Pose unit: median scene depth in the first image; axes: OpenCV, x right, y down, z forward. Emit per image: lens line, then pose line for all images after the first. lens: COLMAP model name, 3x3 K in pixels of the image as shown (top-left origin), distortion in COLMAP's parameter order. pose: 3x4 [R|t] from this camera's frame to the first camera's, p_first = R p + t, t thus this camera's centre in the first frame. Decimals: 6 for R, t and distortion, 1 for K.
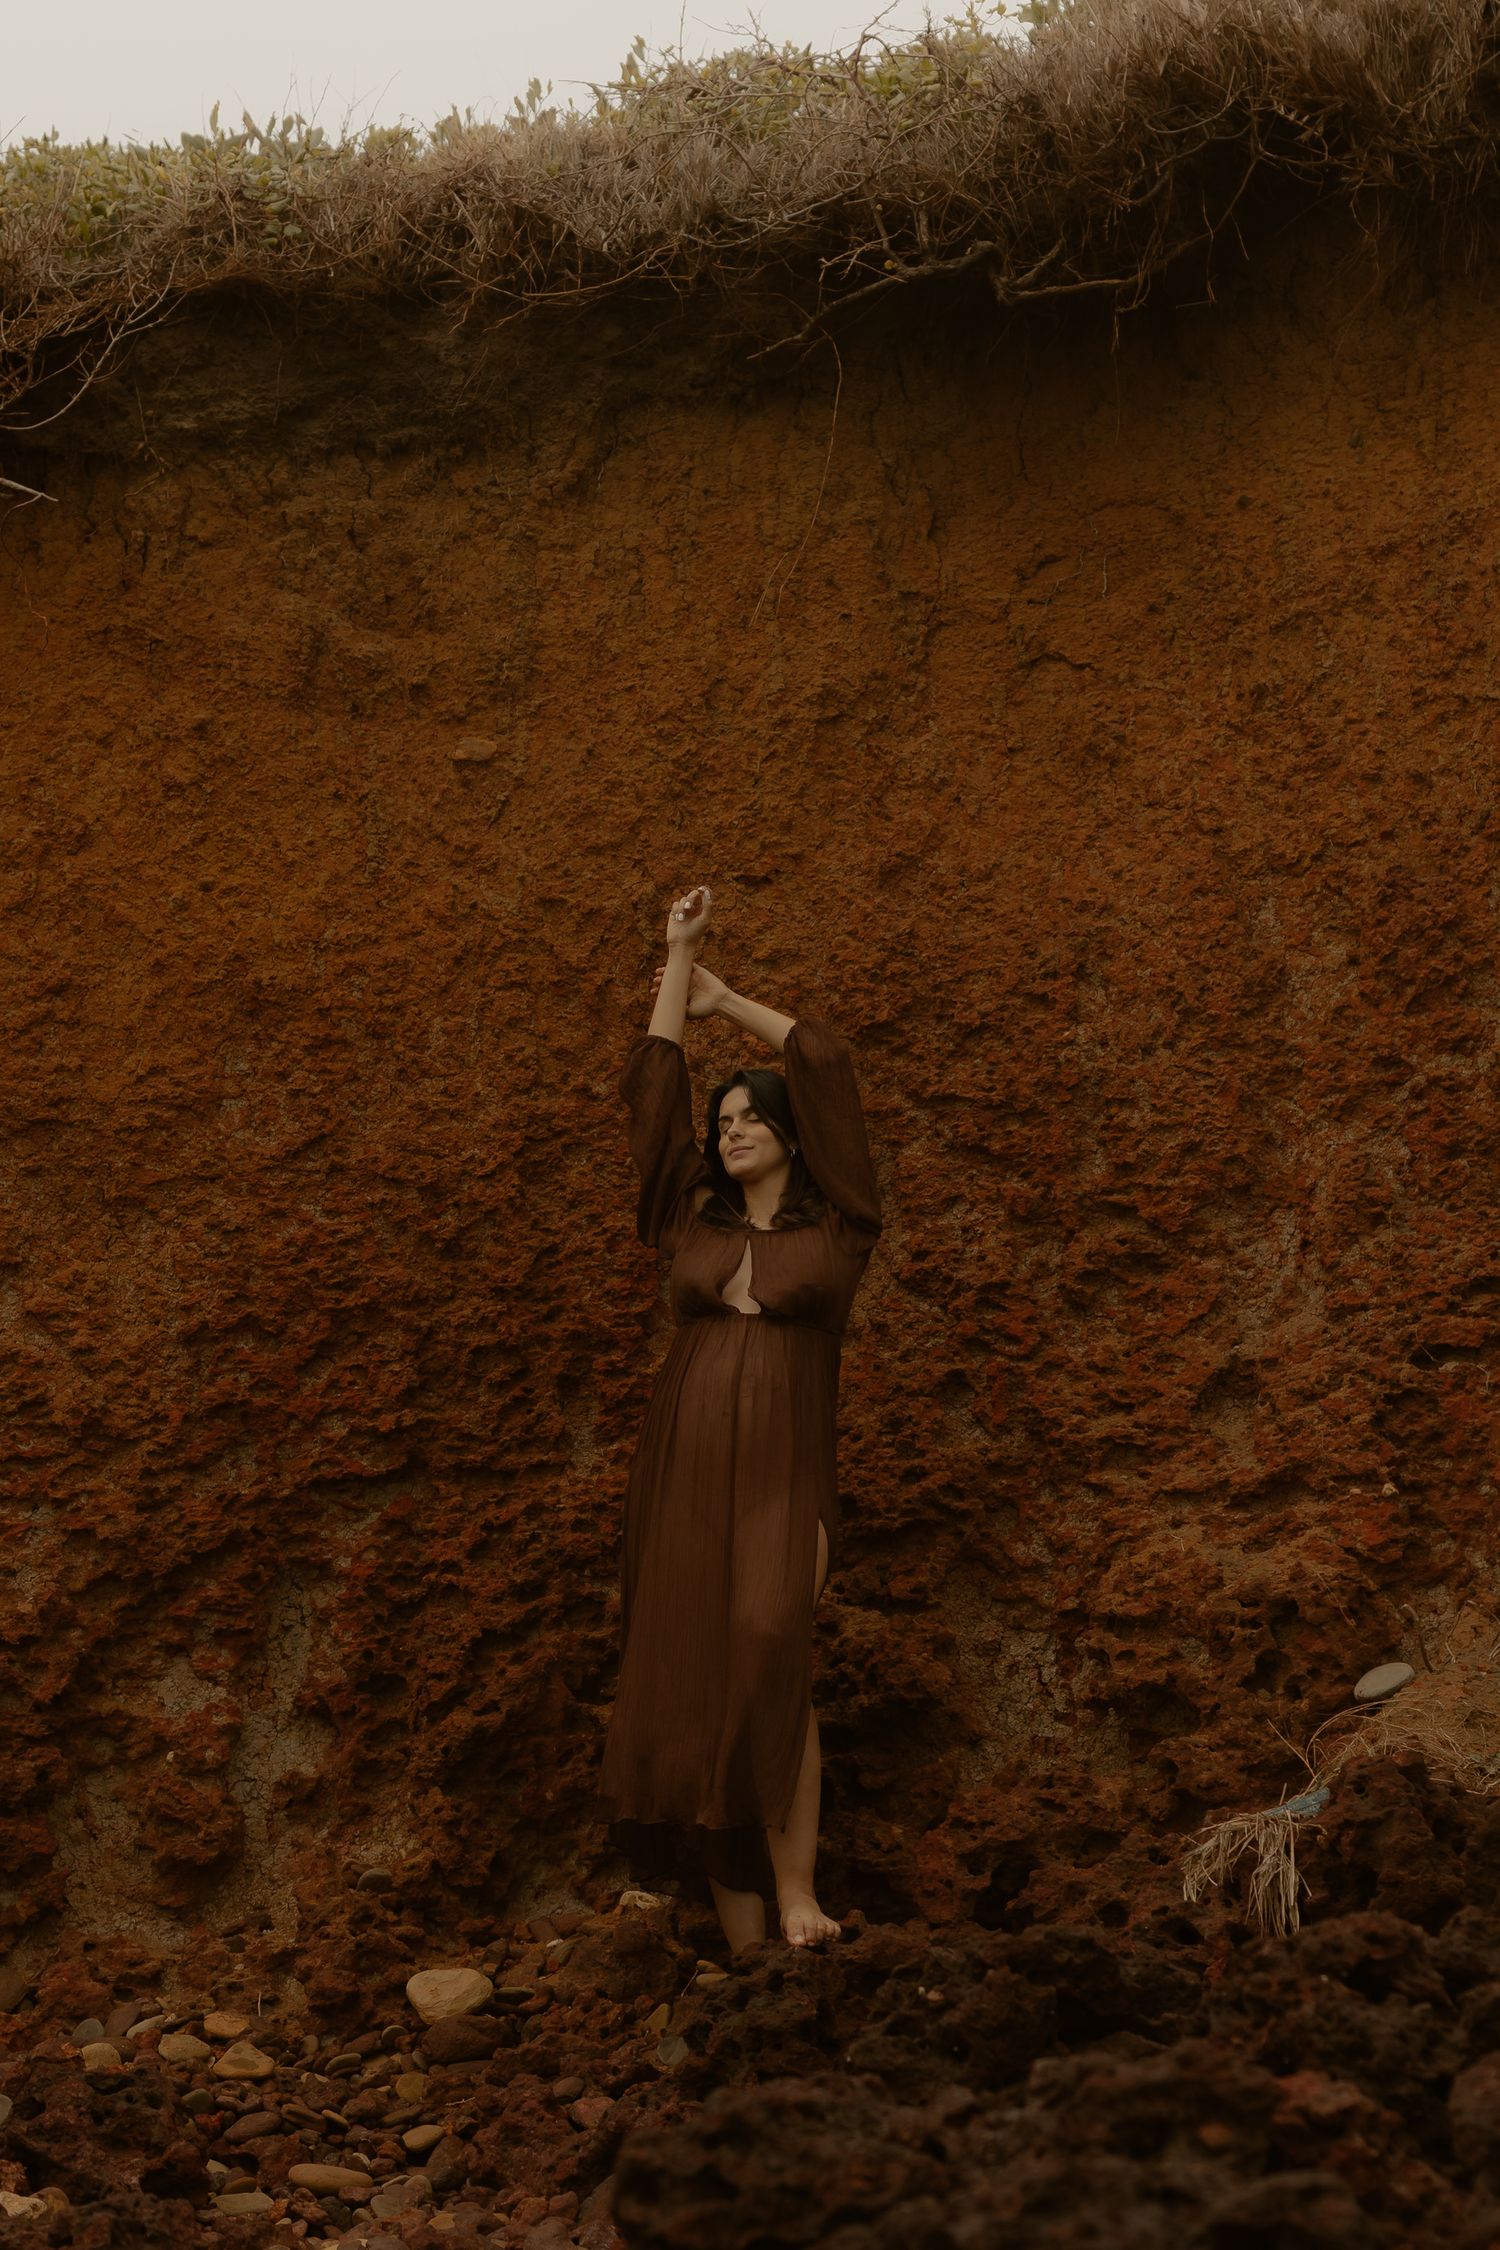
lens RADIAL K [[3235.1, 0, 750.0], [0, 3235.1, 1125.0], [0, 0, 1]] dist [-0.007012, 0.018777]
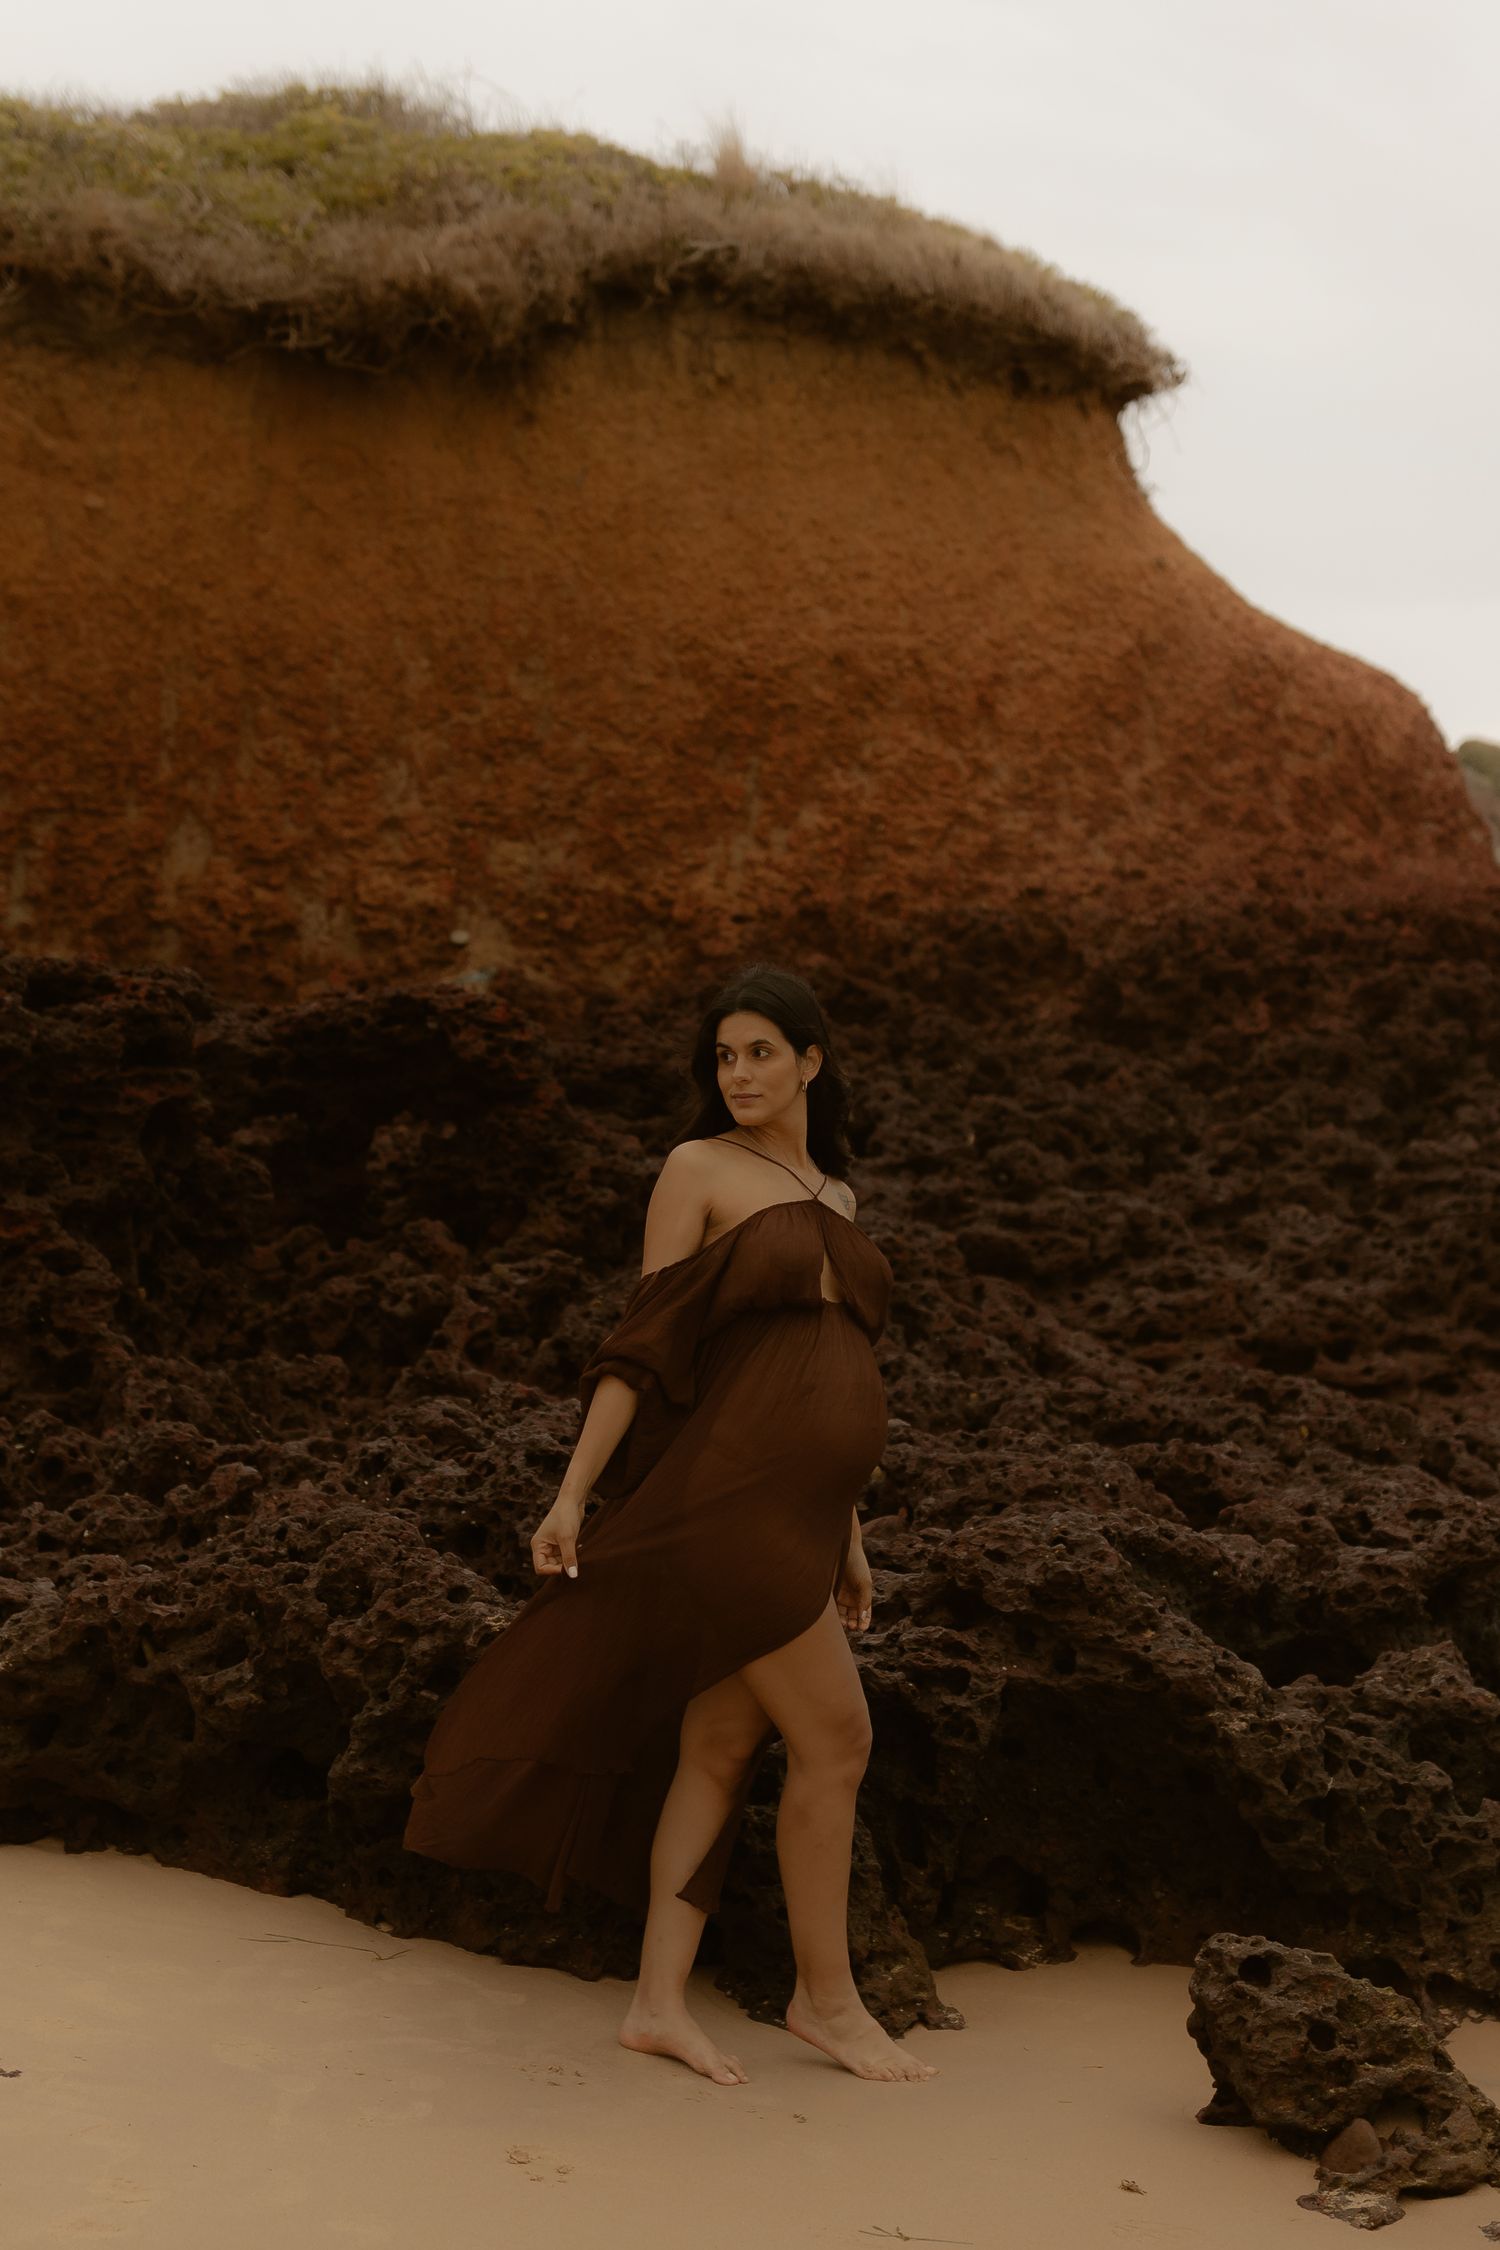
lens RADIAL K [[3235.1, 0, 750.0], [0, 3235.1, 1125.0], [0, 0, 1]] dist [-0.007012, 0.018777]
pose [[0.772705, 0.055044, 0.632374, -1.284924], [-0.219995, 0.957711, 0.185452, -0.243105], [-0.595423, -0.282418, 0.752138, -1.292121]]
